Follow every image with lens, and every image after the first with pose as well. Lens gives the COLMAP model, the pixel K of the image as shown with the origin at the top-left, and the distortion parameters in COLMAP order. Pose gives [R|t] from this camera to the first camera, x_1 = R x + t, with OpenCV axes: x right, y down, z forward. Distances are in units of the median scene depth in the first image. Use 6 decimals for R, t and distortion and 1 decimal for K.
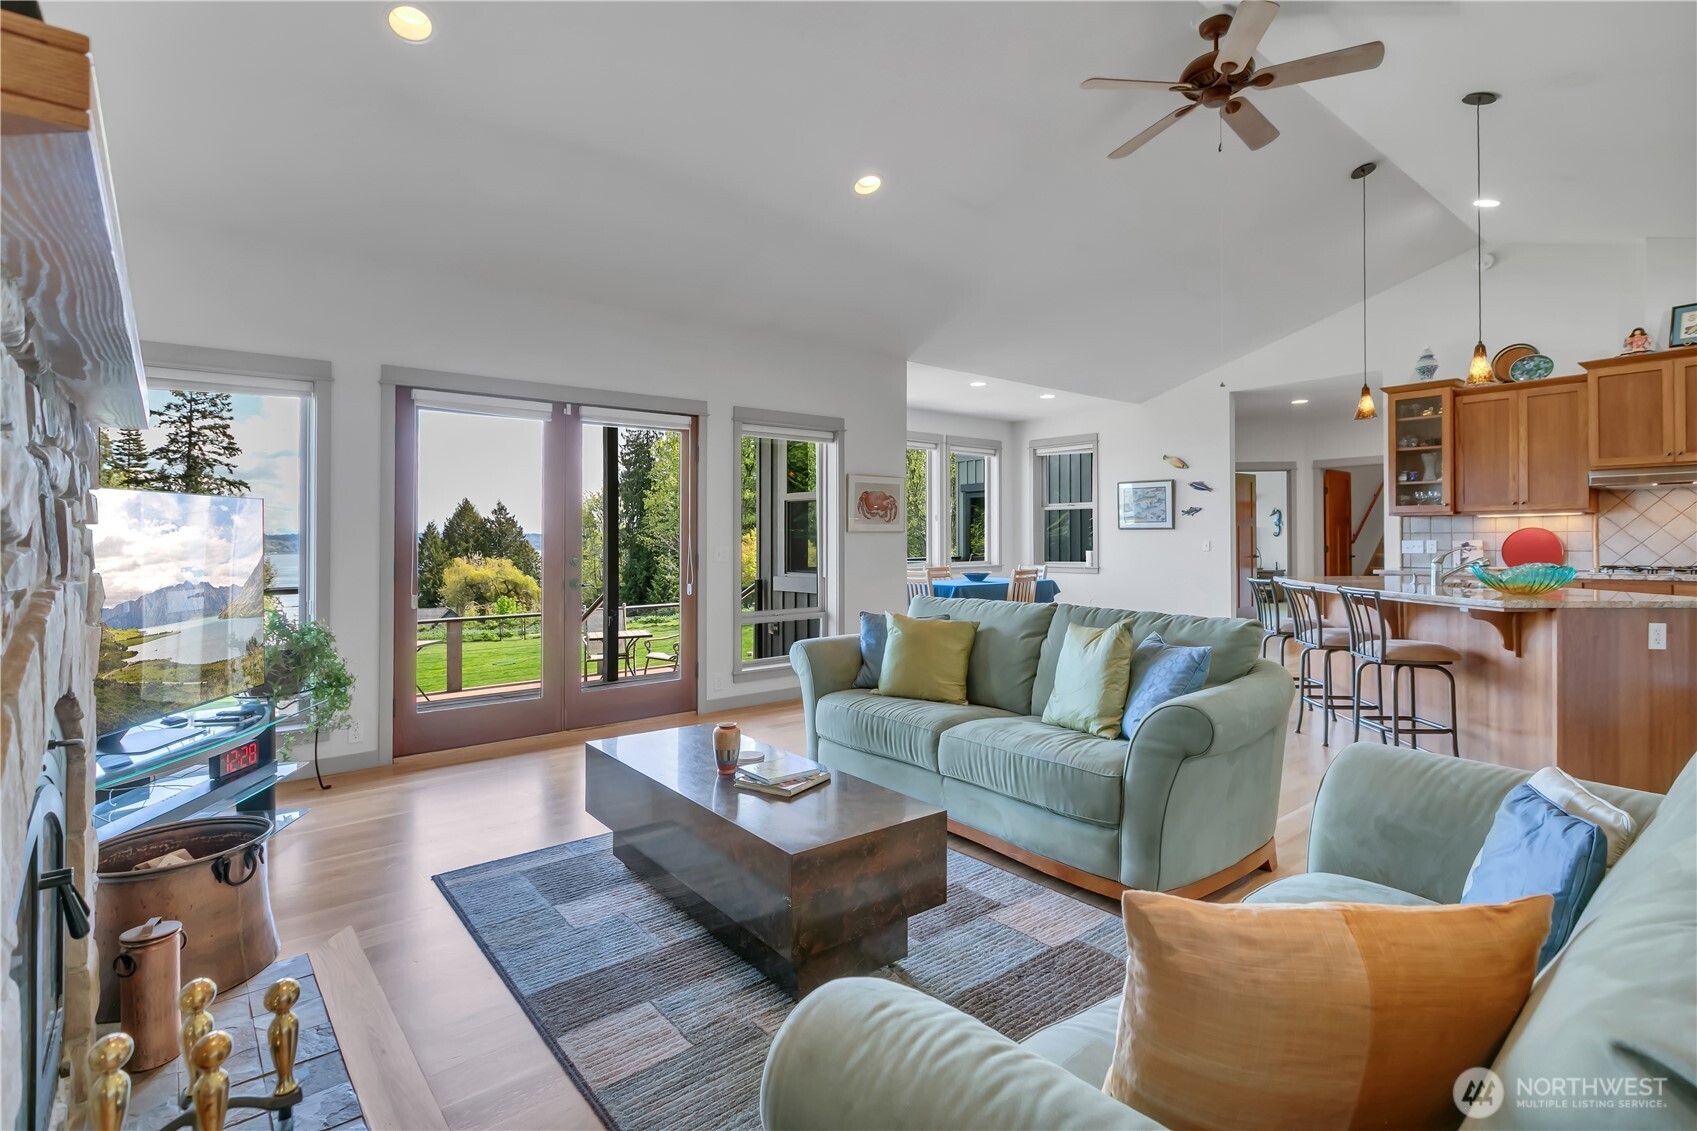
lens RADIAL K [[814.8, 0, 848.6], [0, 814.8, 539.9], [0, 0, 1]] dist [0.000506, 0.000077]
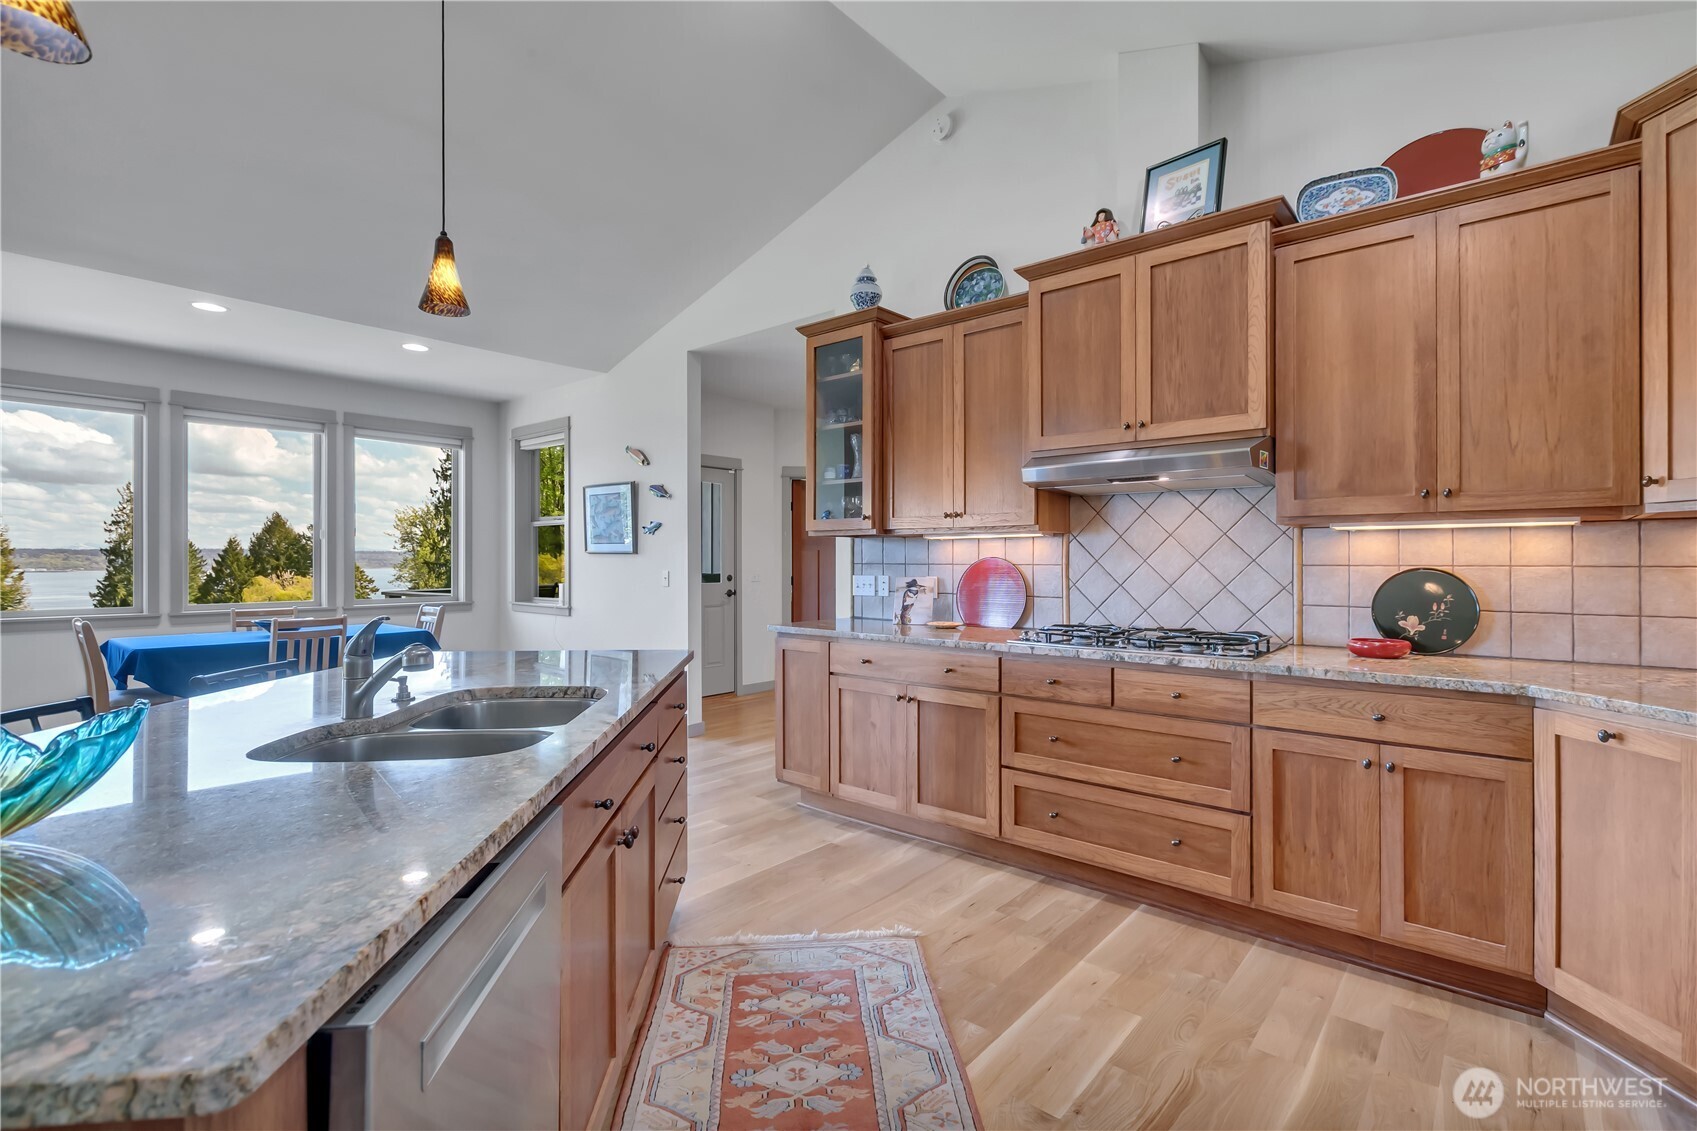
lens RADIAL K [[767.5, 0, 842.9], [0, 767.5, 544.4], [0, 0, 1]] dist [0.011334, 0.000367]
pose [[0.985572, 0.007384, 0.169093, 0.516026], [-0.004268, 0.999814, -0.018789, -0.010778], [-0.169200, 0.017796, 0.985421, 0.371870]]
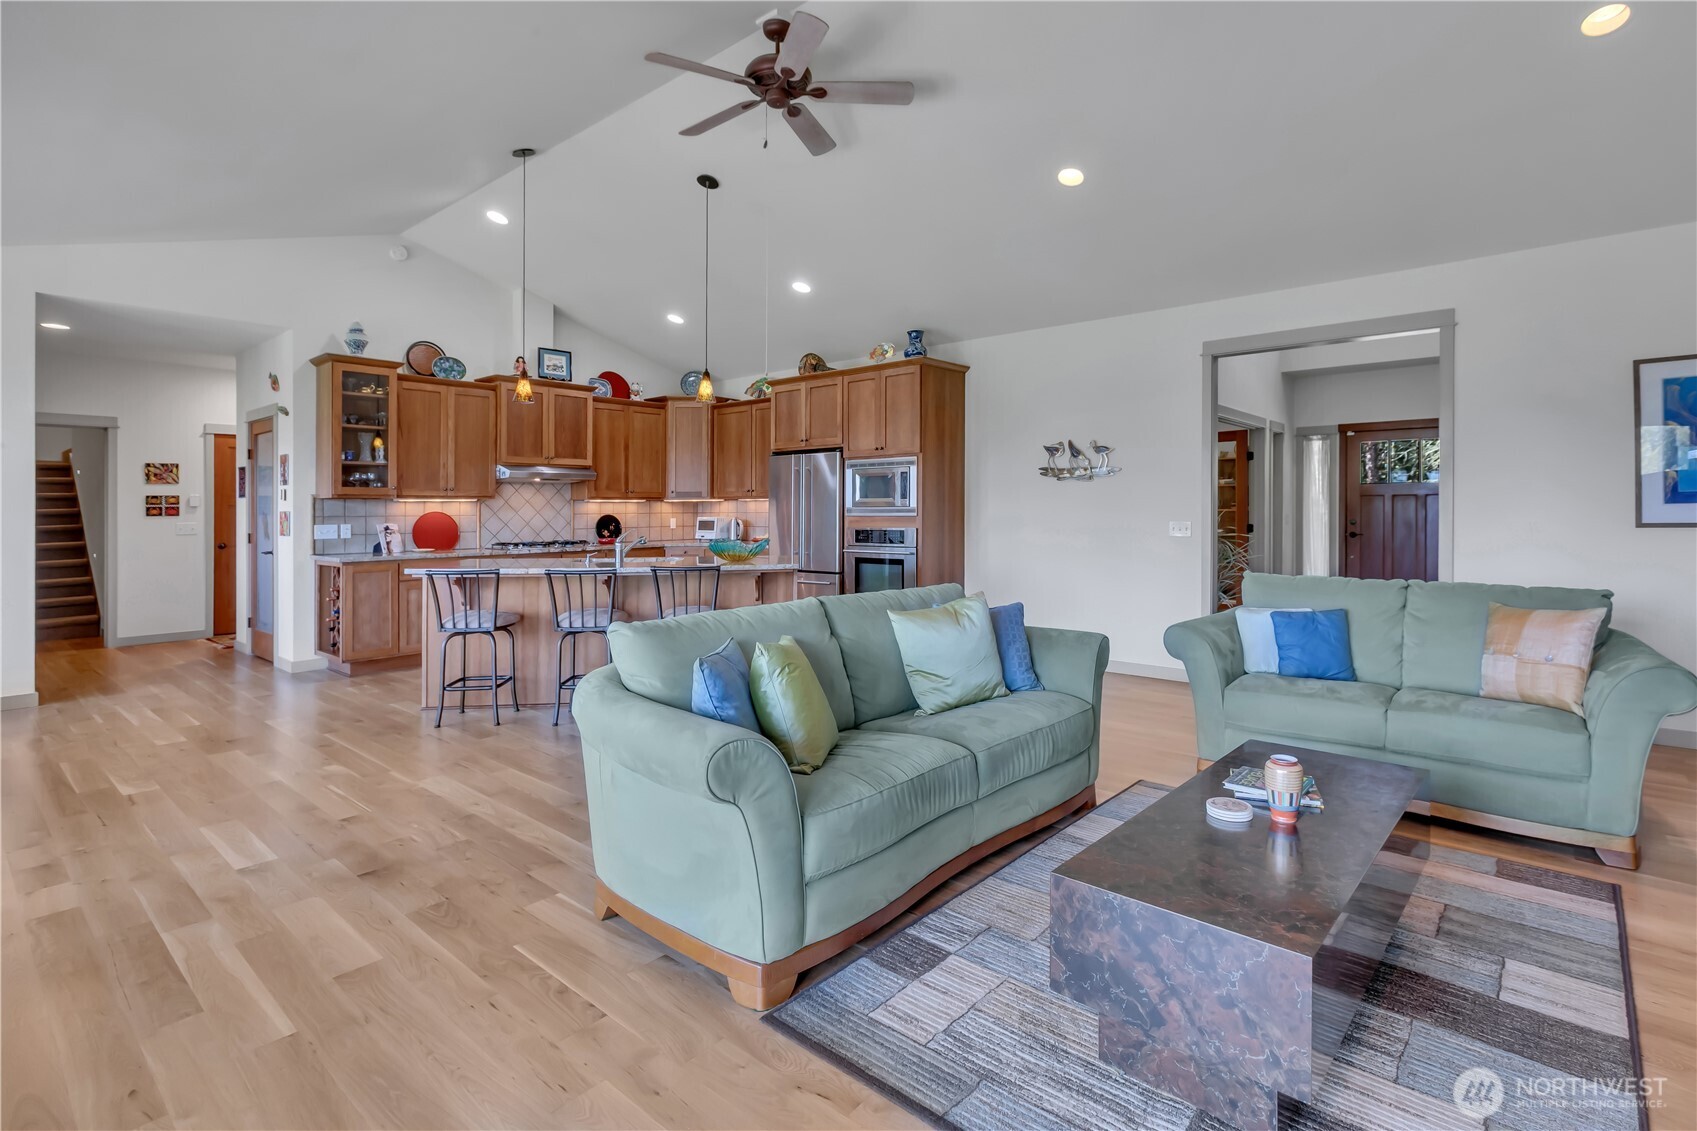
lens RADIAL K [[840.4, 0, 856.9], [0, 840.4, 509.6], [0, 0, 1]] dist [0.002323, 0.000435]
pose [[-0.155169, 0.007004, 0.987863, -0.295657], [0.008194, 0.999950, -0.005802, -0.005320], [-0.987854, 0.007194, -0.155218, 0.502613]]
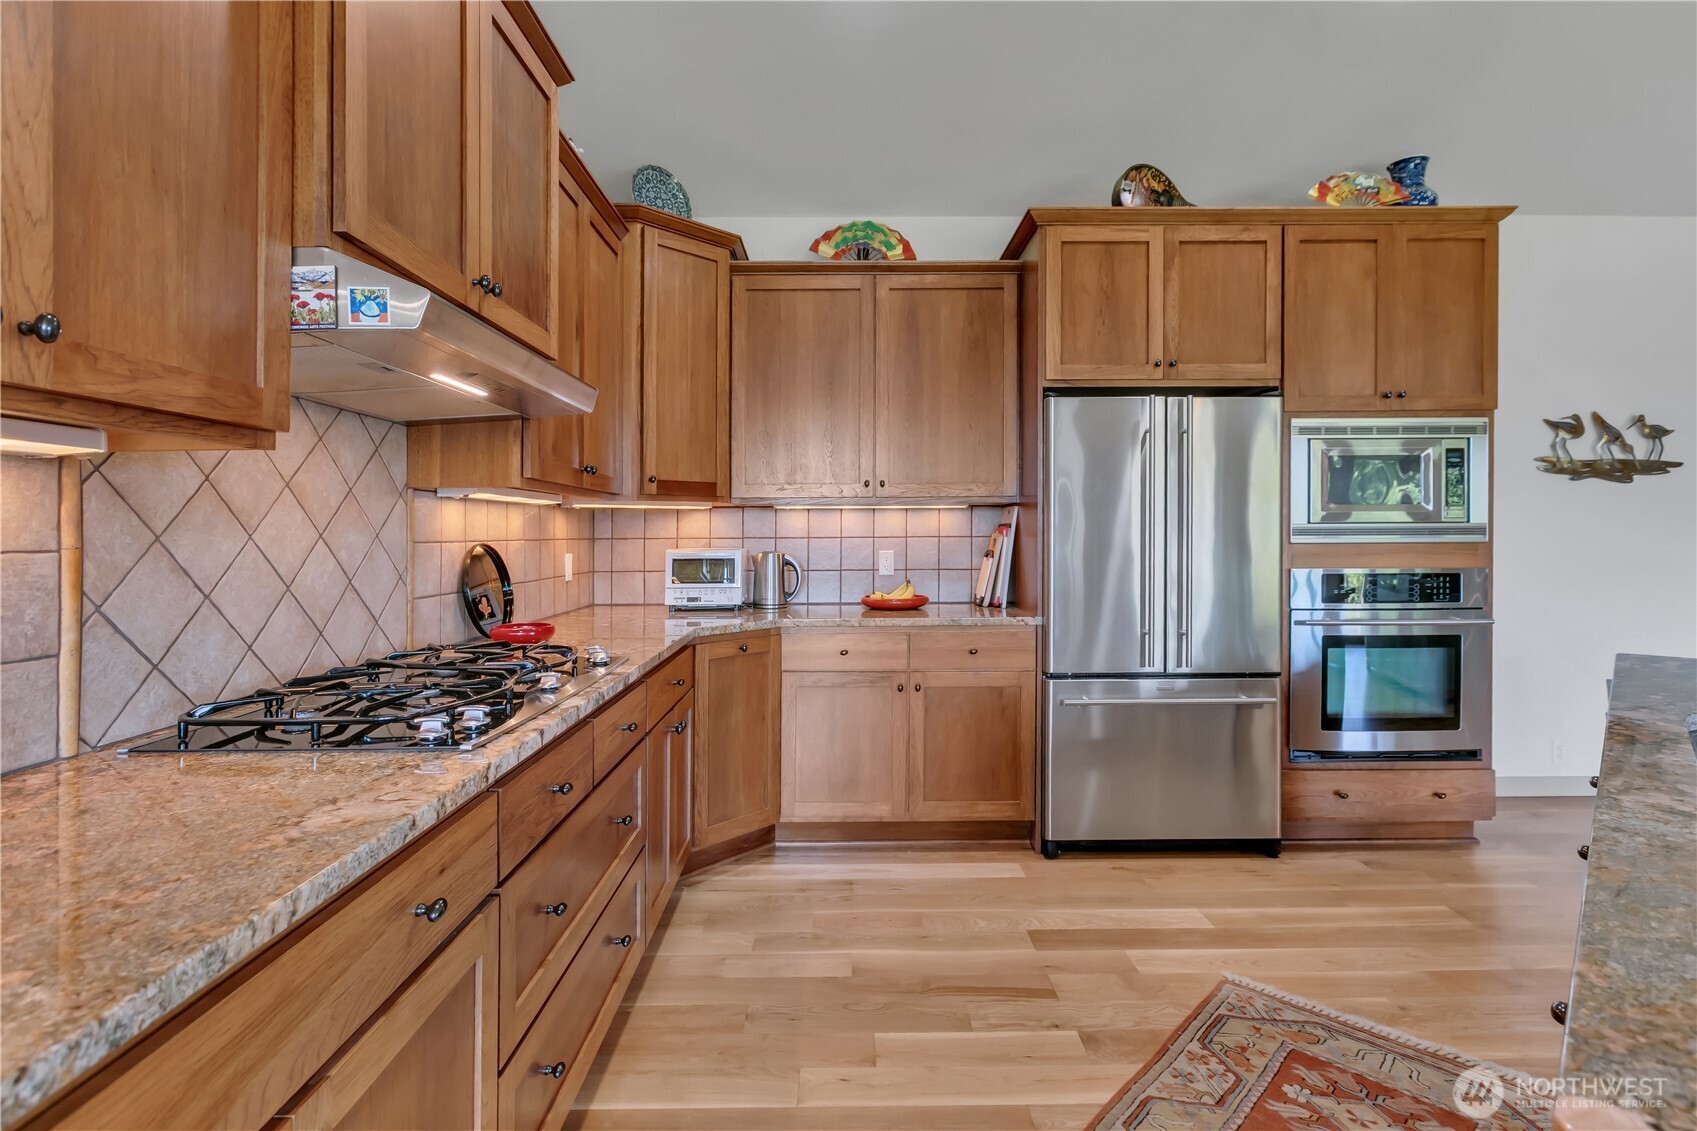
lens RADIAL K [[814.8, 0, 848.6], [0, 814.8, 539.9], [0, 0, 1]] dist [0.000506, 0.000077]
pose [[-0.774557, 0.005129, 0.632483, 0.508153], [0.010325, 0.999936, 0.004535, -0.009318], [-0.632420, 0.010043, -0.774561, 0.803732]]
